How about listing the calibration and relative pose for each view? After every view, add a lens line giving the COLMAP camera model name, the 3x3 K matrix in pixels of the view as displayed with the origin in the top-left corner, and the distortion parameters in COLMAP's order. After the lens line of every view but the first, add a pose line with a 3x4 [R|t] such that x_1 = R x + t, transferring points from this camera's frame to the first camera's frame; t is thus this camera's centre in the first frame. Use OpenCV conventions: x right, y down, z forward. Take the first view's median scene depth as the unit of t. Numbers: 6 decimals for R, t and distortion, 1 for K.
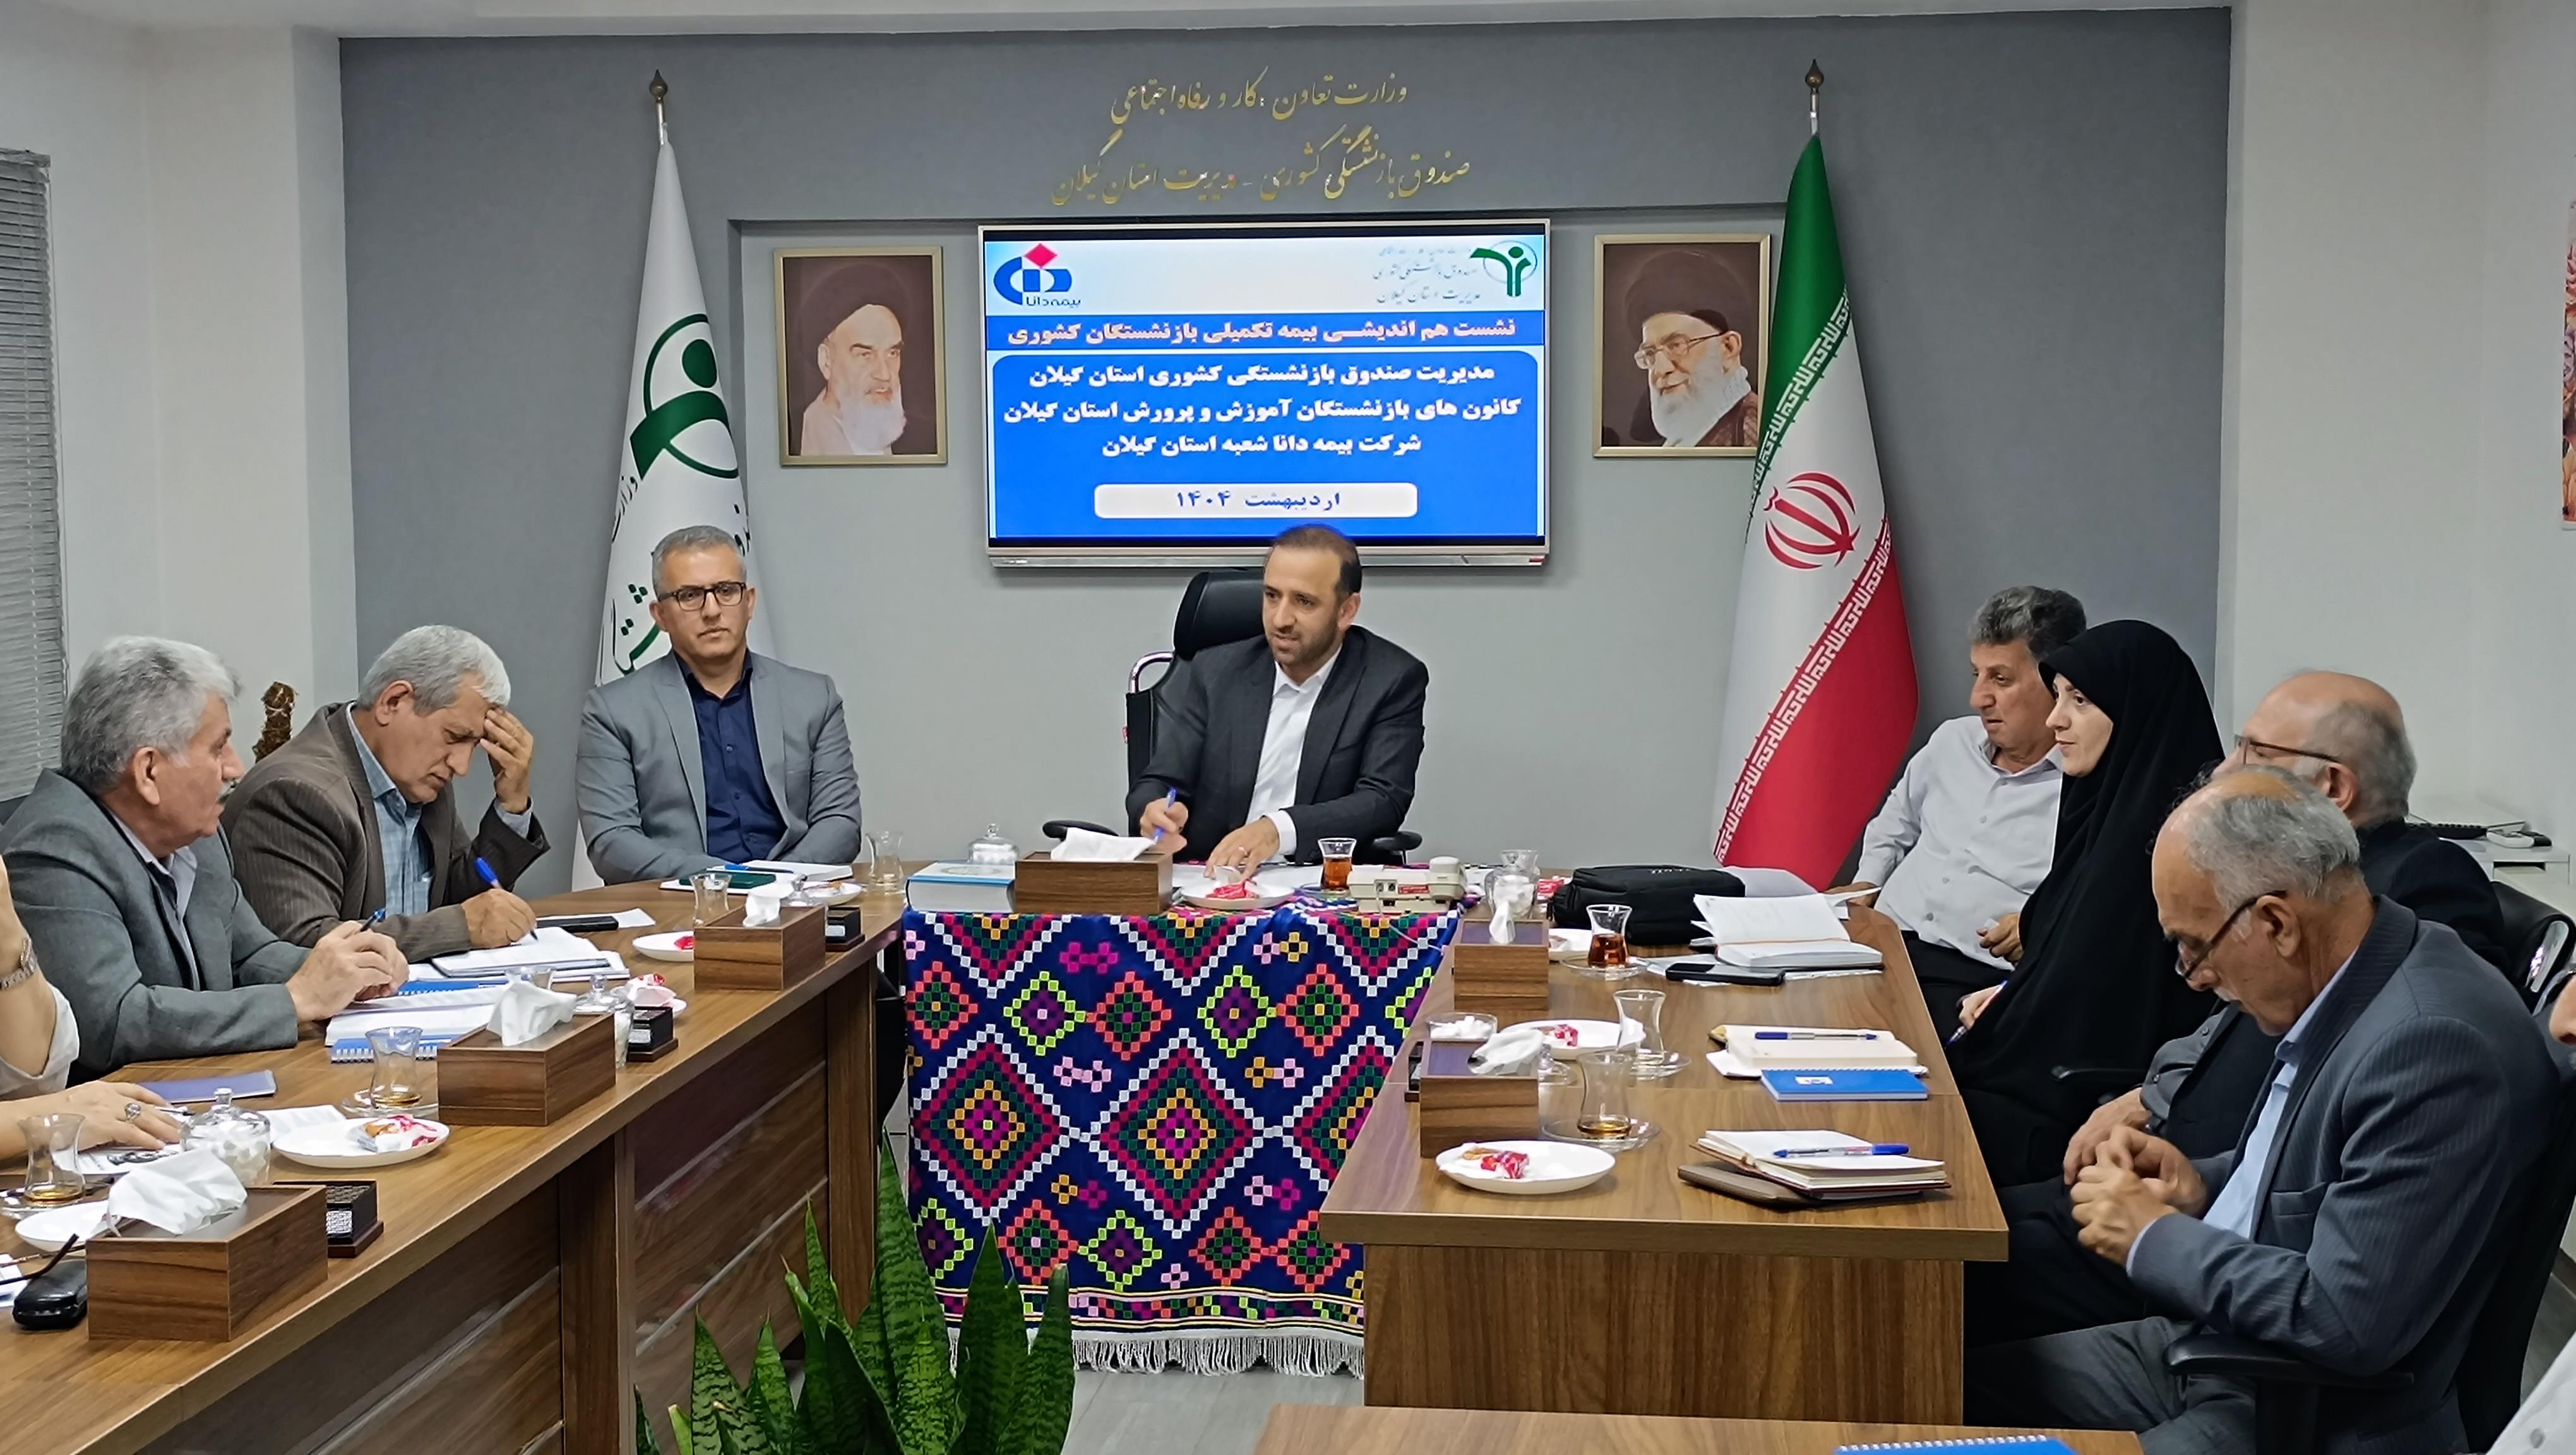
lens RADIAL K [[3505.3, 0, 1285.2], [0, 3505.3, 691.7], [0, 0, 1]] dist [0.188206, -0.844724]
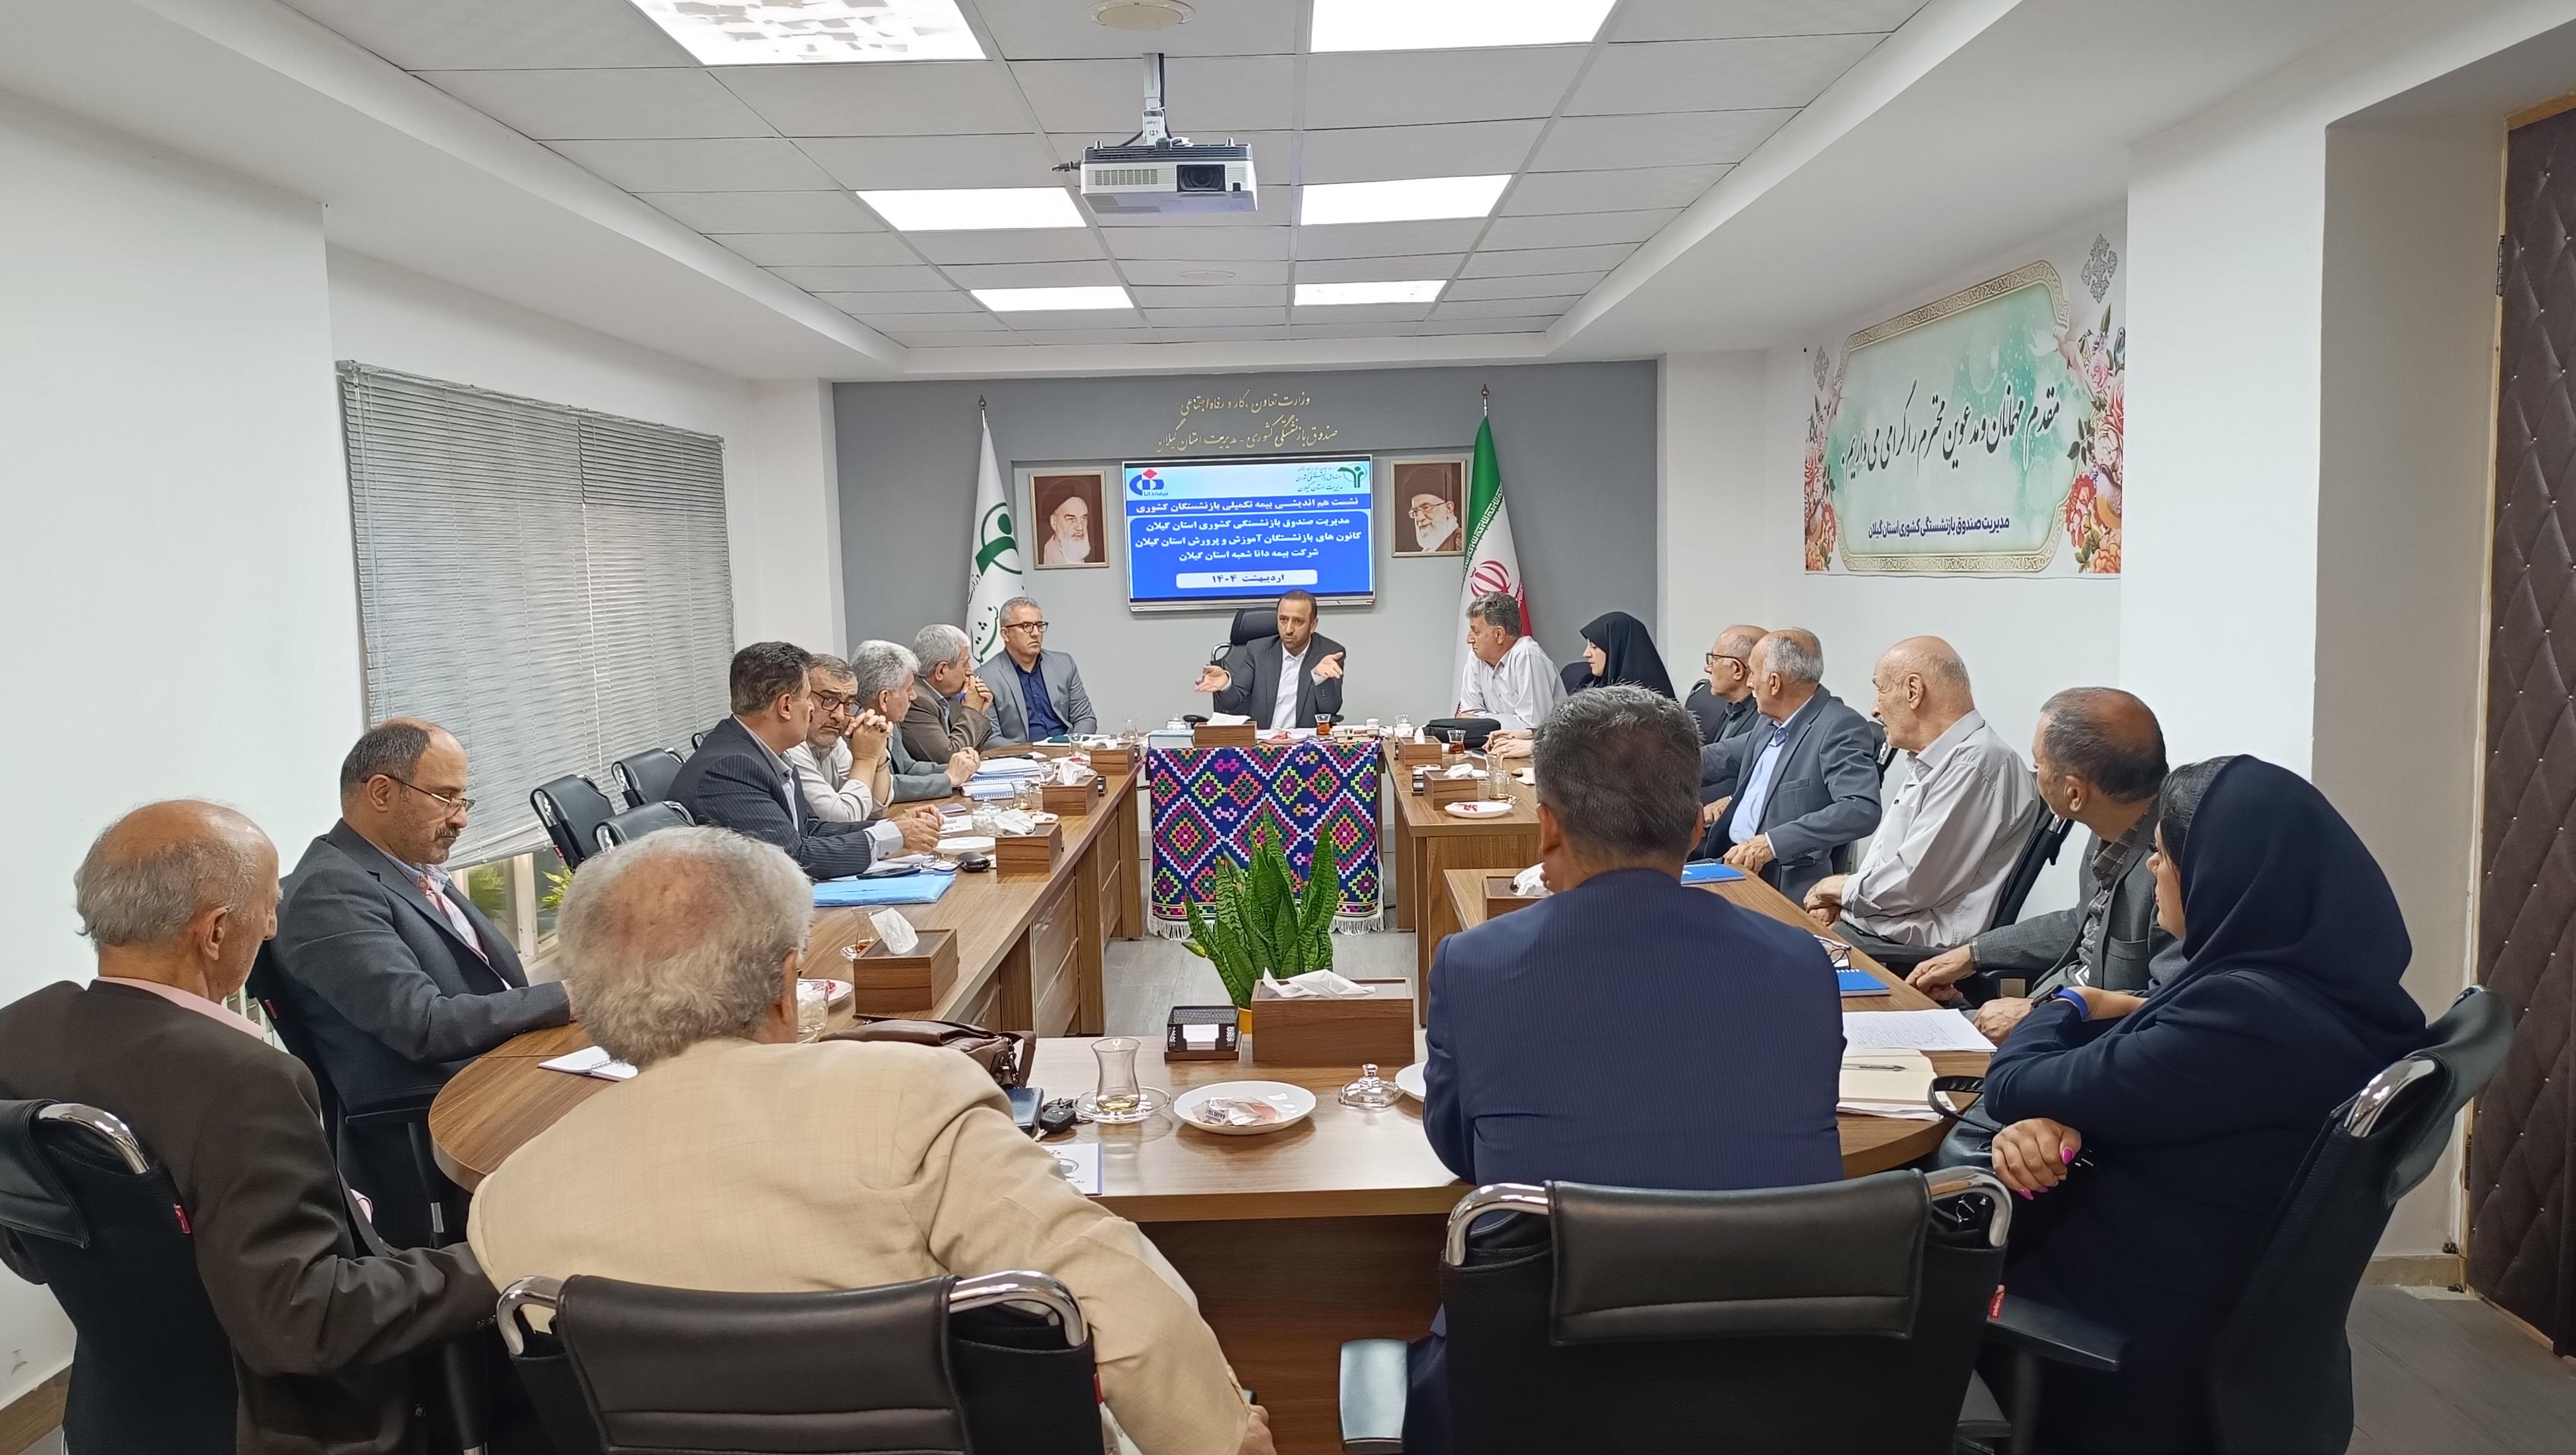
lens RADIAL K [[1779.2, 0, 1279.3], [0, 1779.2, 720.9], [0, 0, 1]] dist [0.105848, -0.161418]
pose [[0.994723, -0.032014, 0.097478, -0.137088], [0.030537, 0.999396, 0.016614, 0.026036], [-0.097951, -0.013550, 0.995099, -0.215270]]
